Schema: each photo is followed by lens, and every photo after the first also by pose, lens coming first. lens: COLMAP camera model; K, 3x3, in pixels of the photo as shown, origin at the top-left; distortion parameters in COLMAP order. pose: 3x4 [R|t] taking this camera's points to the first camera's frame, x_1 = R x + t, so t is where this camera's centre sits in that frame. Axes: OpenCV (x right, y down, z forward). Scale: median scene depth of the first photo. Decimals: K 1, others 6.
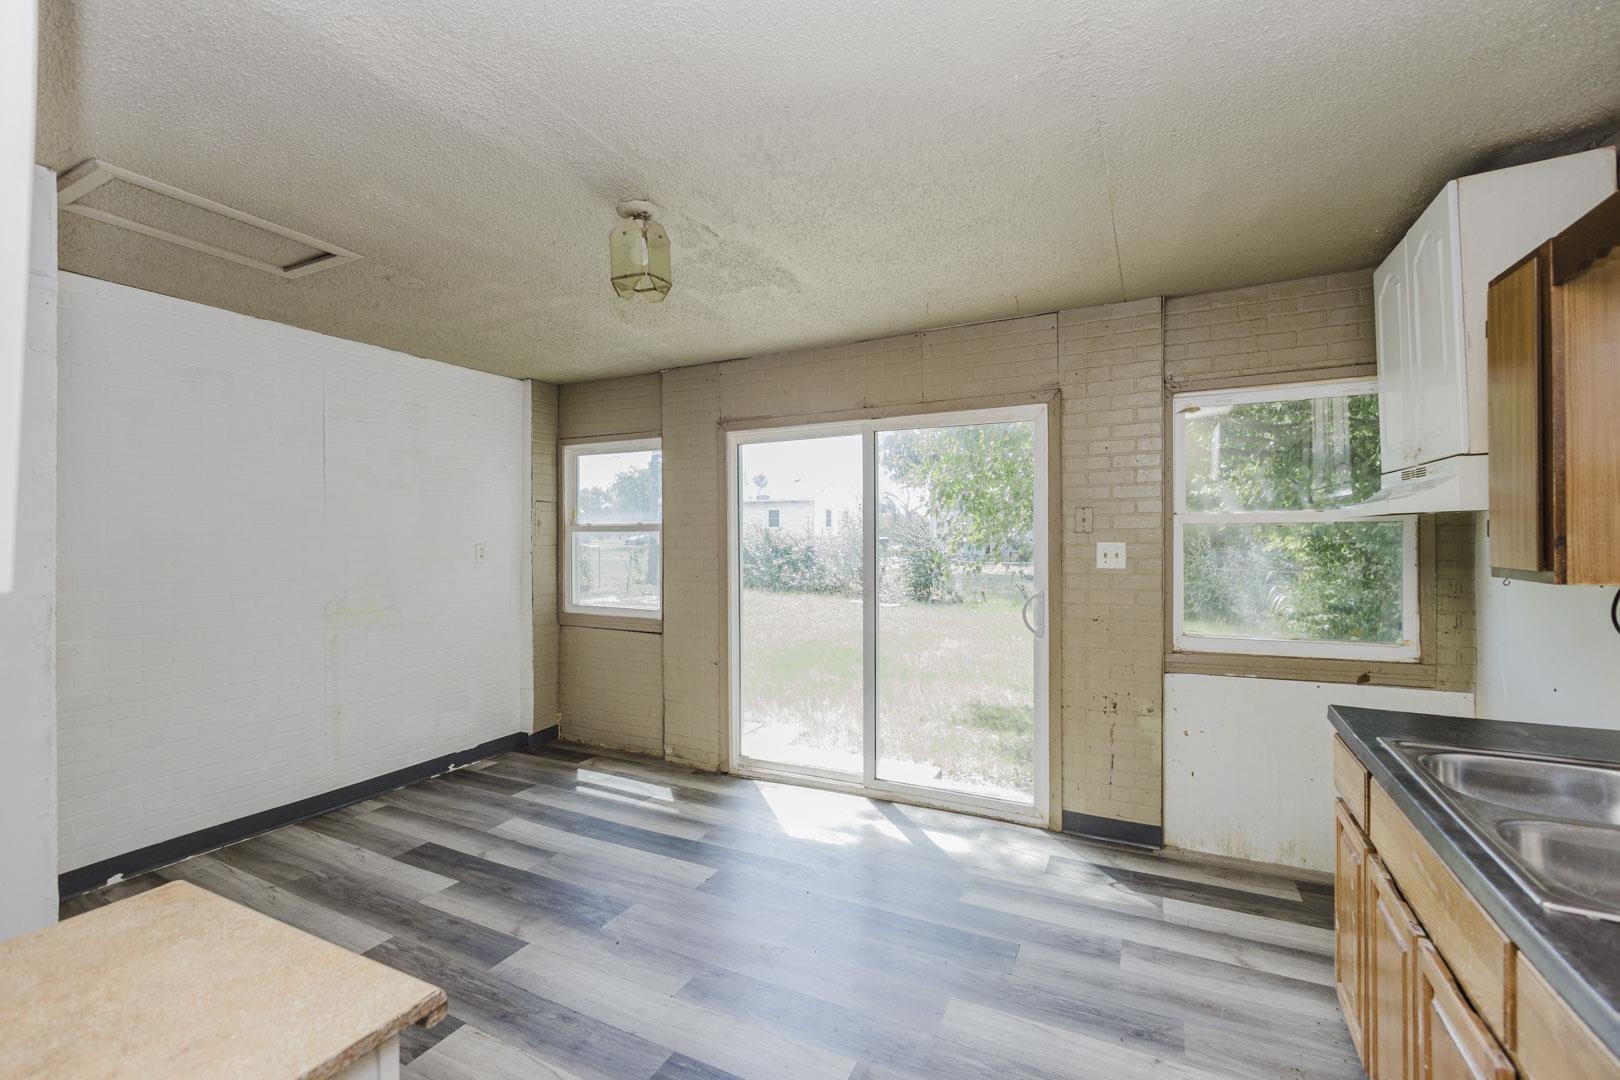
lens RADIAL K [[689.9, 0, 811.5], [0, 689.9, 534.0], [0, 0, 1]] dist [-0.007980, -0.000094]
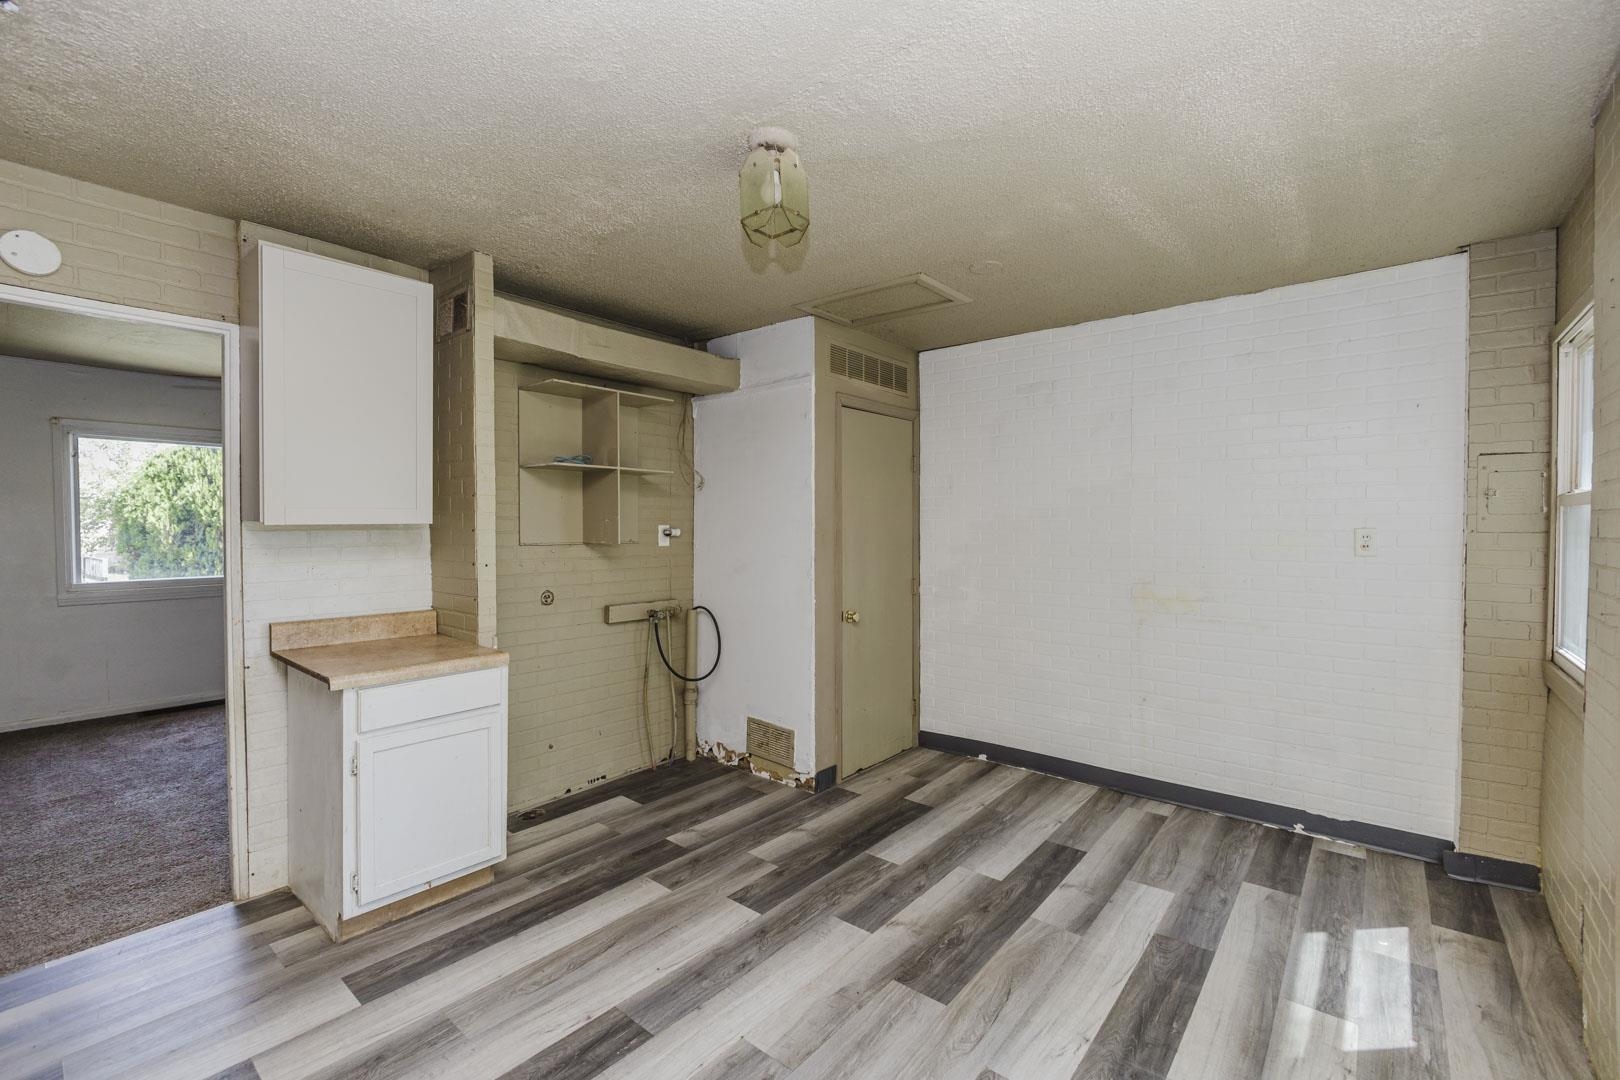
lens RADIAL K [[689.9, 0, 811.5], [0, 689.9, 534.0], [0, 0, 1]] dist [-0.007980, -0.000094]
pose [[-0.232949, 0.012893, -0.972404, 0.356537], [0.005047, 0.999915, 0.012049, 0.010572], [0.972476, -0.002101, -0.232994, 0.740975]]
